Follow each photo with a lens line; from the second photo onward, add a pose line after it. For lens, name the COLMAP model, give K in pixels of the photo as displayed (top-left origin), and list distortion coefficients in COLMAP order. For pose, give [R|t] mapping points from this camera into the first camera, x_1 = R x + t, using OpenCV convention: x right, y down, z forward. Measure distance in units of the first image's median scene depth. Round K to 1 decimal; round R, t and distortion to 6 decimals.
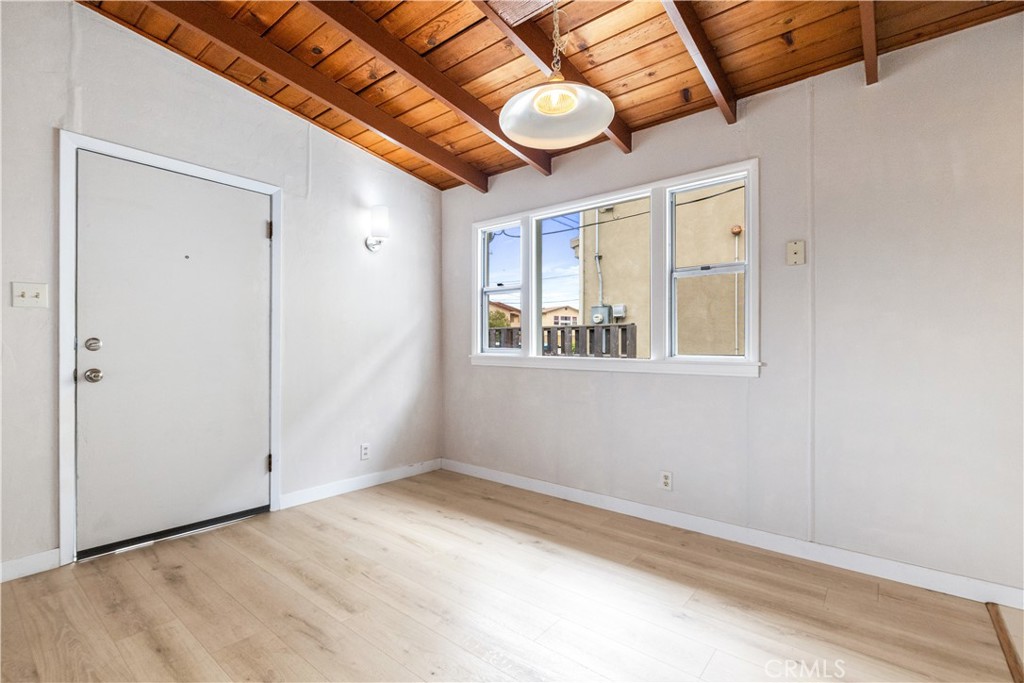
lens RADIAL K [[470.4, 0, 463.8], [0, 470.4, 342.4], [0, 0, 1]] dist [0.003137, -0.000619]
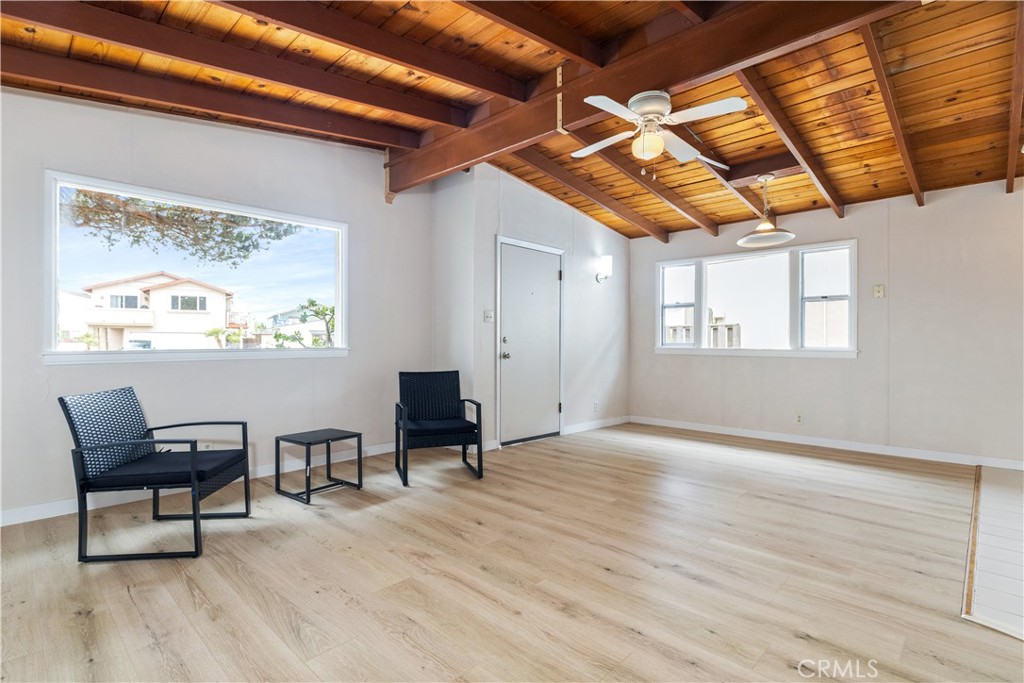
lens RADIAL K [[466.7, 0, 487.0], [0, 466.7, 341.3], [0, 0, 1]] dist [-0.000443, 0.000573]
pose [[0.997094, 0.001036, -0.076179, -0.550863], [-0.000596, 0.999983, 0.005794, -0.001778], [0.076184, -0.005732, 0.997077, -0.755953]]
